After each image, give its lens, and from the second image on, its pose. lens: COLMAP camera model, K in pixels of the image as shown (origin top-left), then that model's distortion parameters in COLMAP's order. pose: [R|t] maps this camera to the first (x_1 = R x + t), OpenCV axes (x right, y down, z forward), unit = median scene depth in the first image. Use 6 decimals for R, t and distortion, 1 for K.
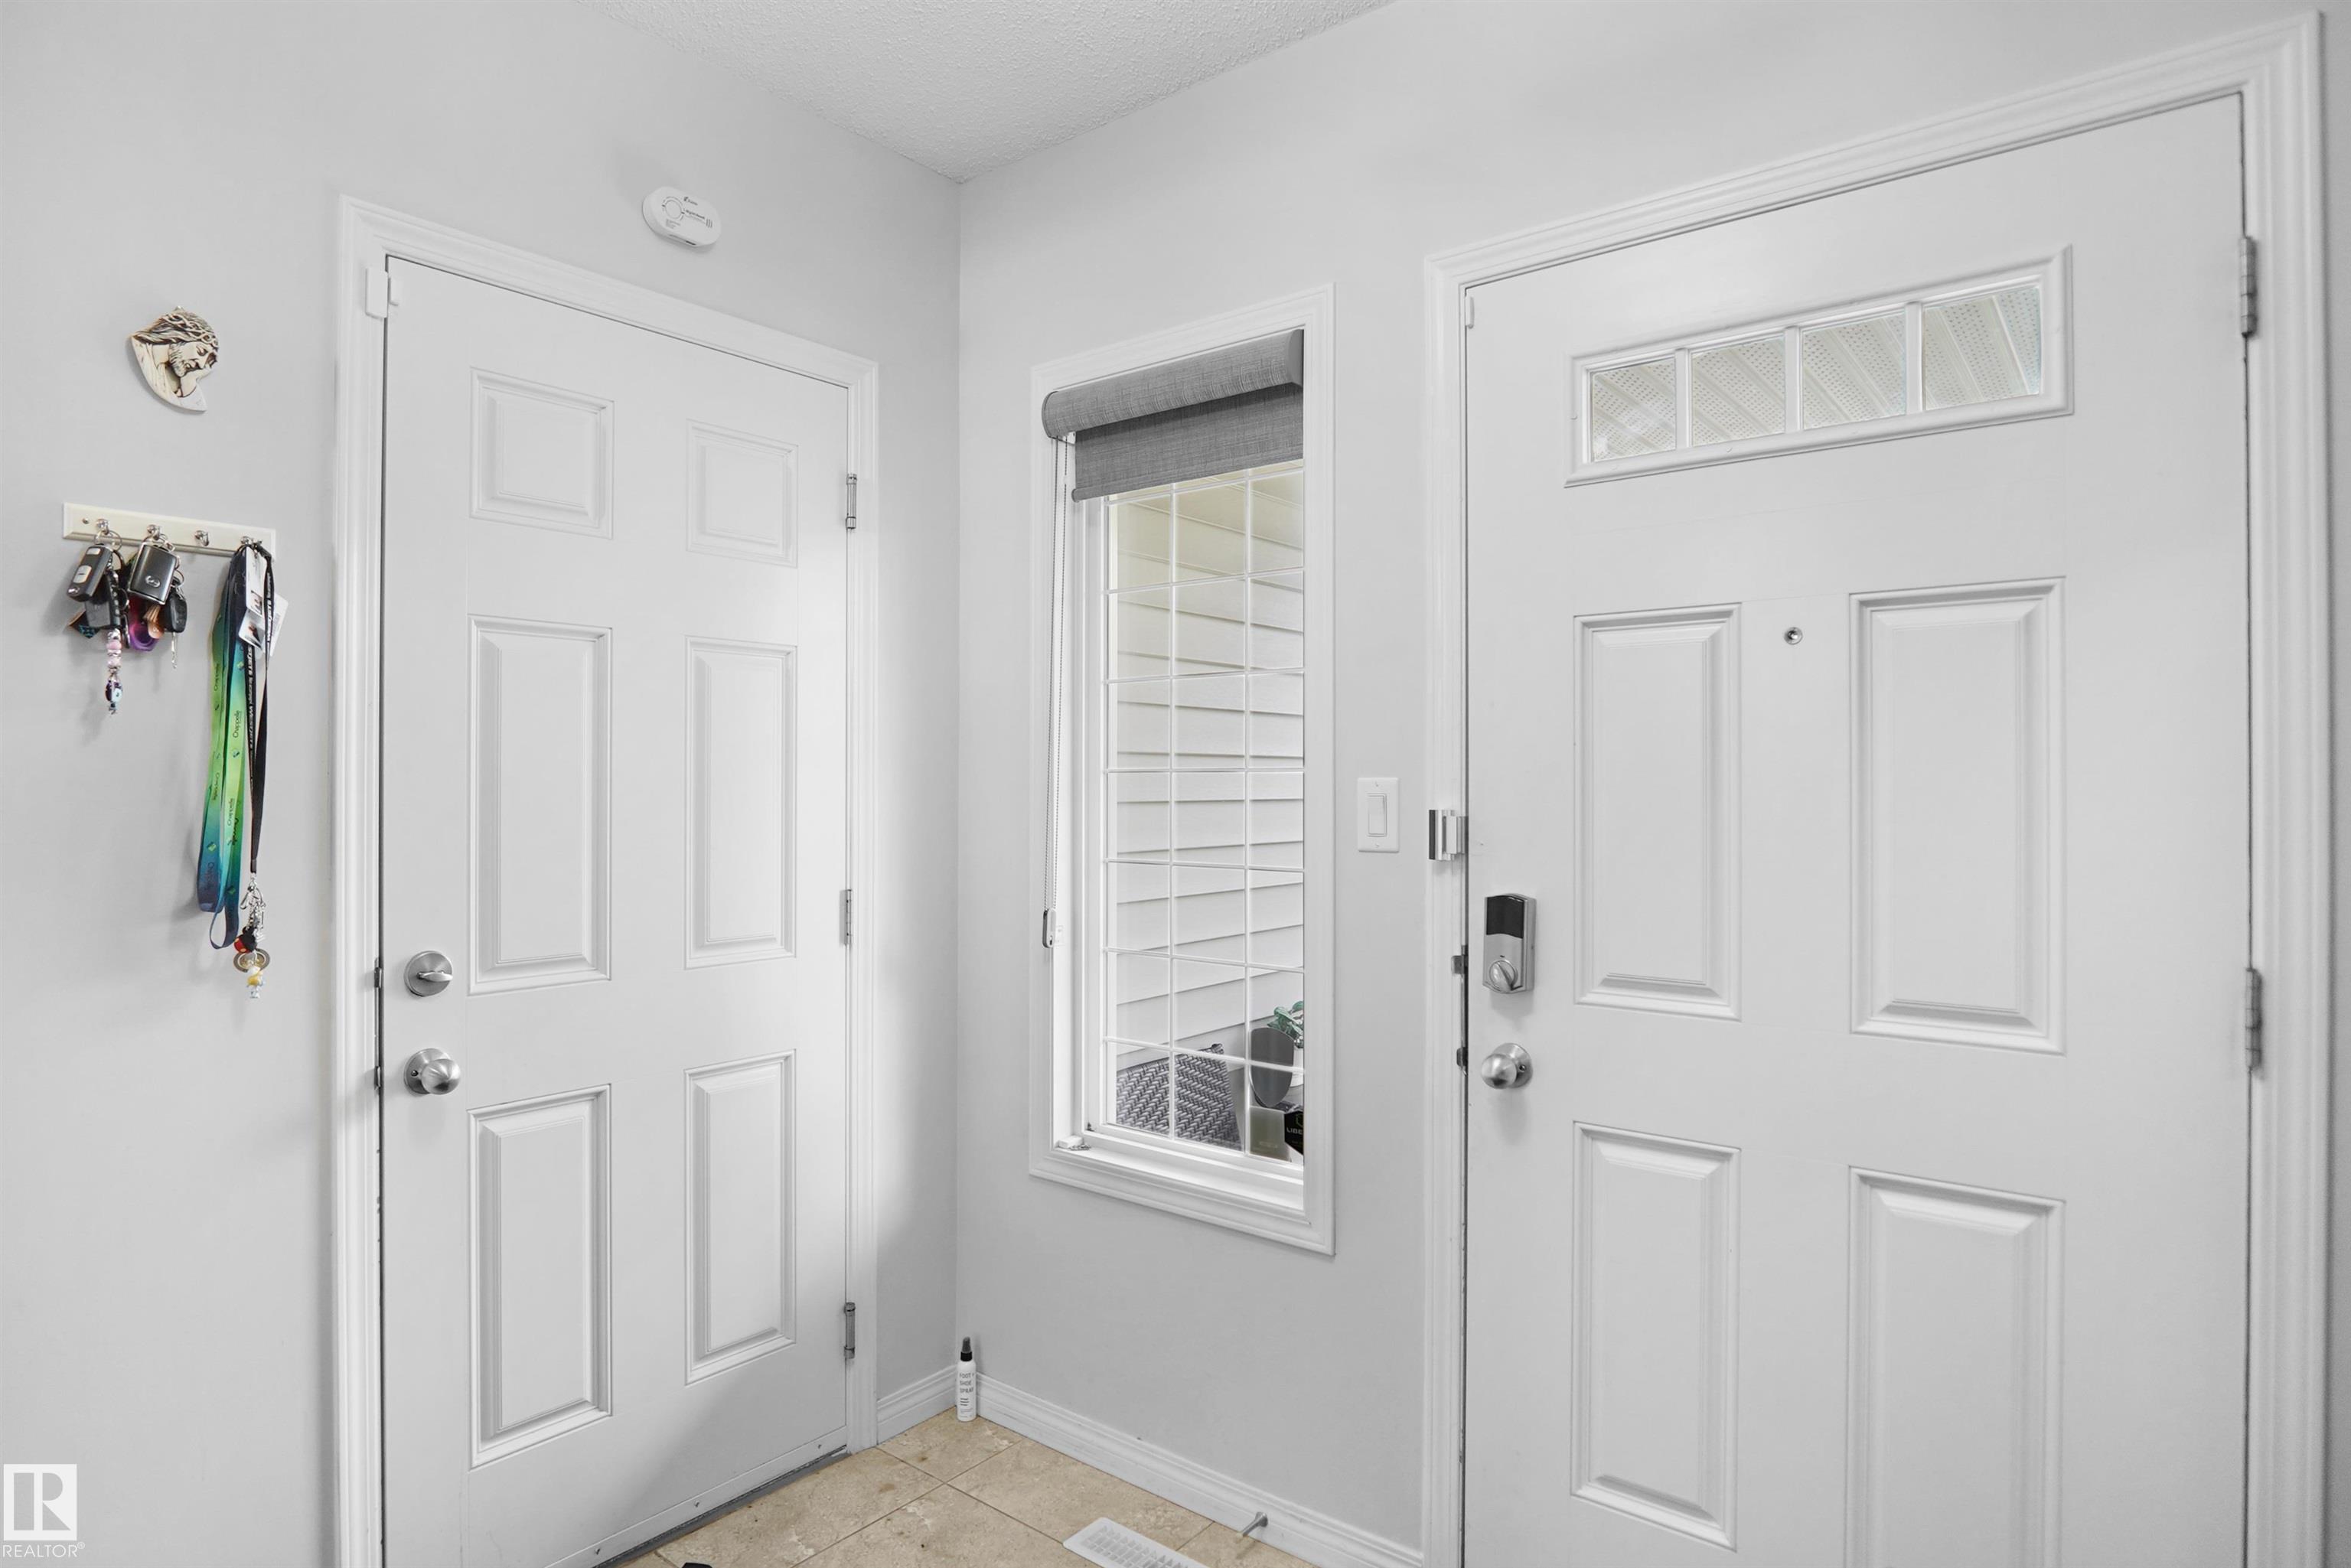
lens RADIAL K [[1272.8, 0, 1152.5], [0, 1272.8, 761.1], [0, 0, 1]] dist [-0.035011, 0.010504]
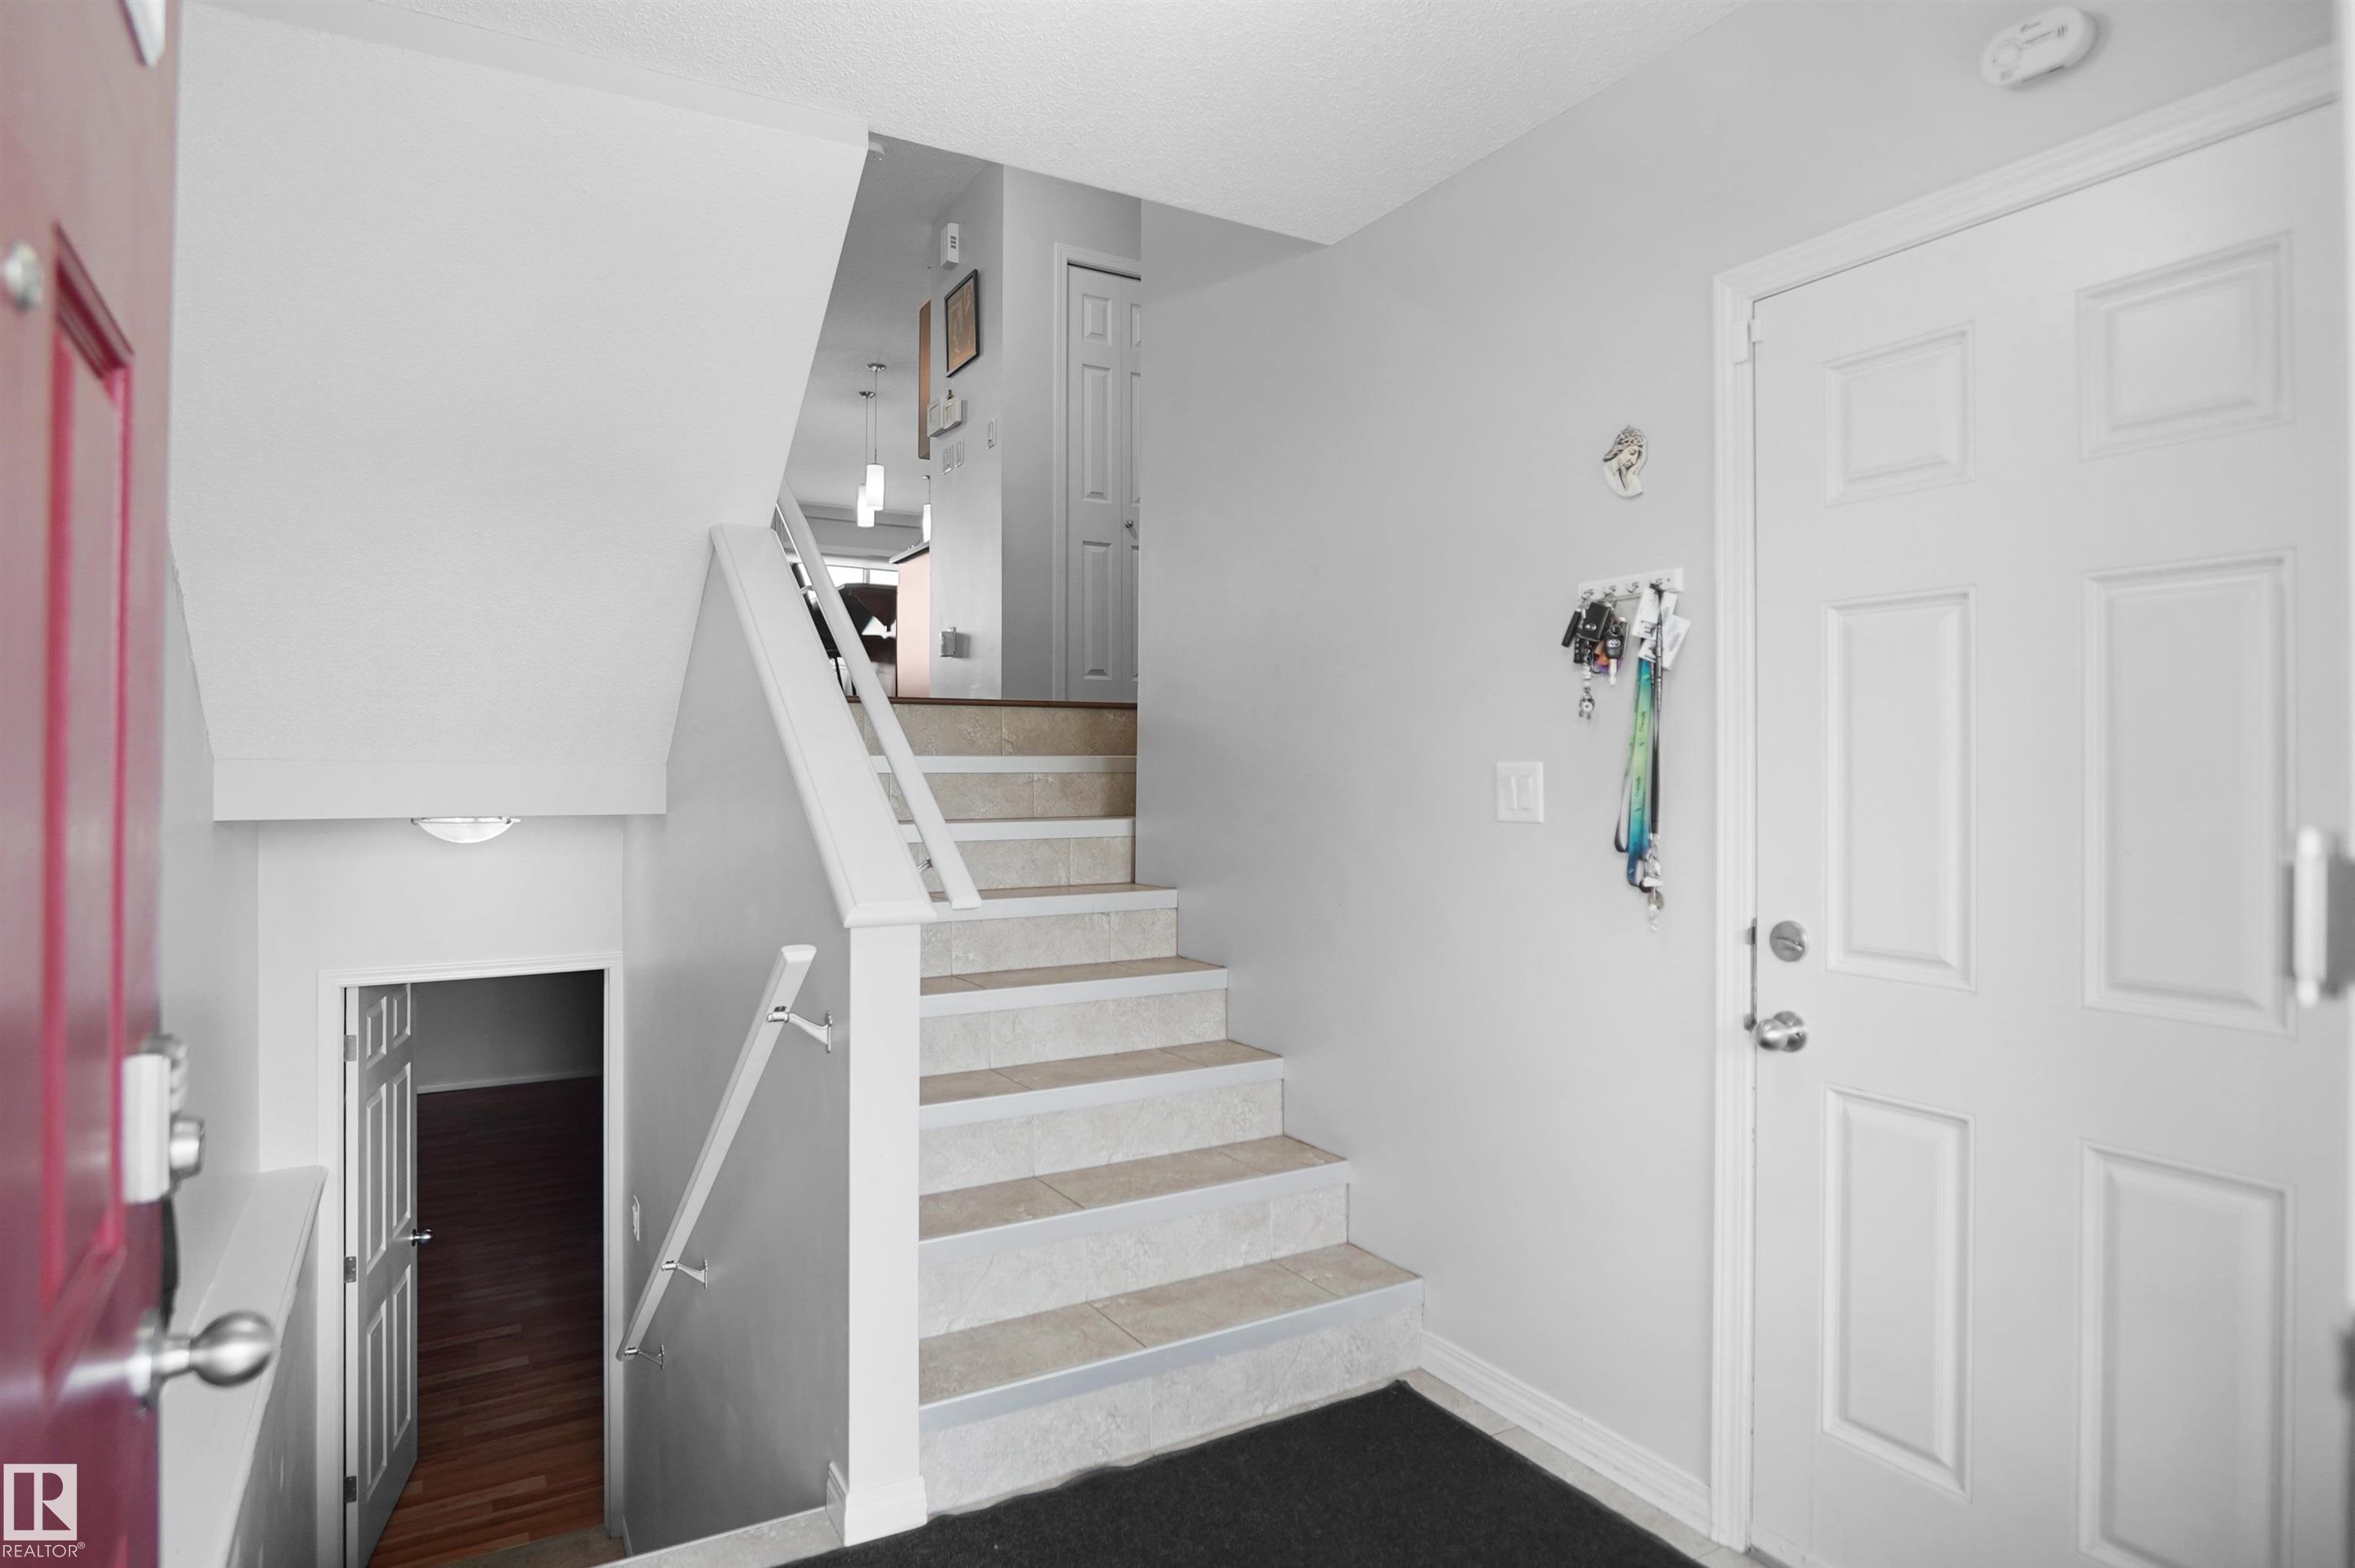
lens RADIAL K [[1274.8, 0, 1154.4], [0, 1274.8, 761.1], [0, 0, 1]] dist [-0.035011, 0.010504]
pose [[-0.340950, -0.012158, -0.940003, 0.660627], [0.007907, 0.999844, -0.015800, 0.028075], [0.940048, -0.012819, -0.340800, 0.898321]]
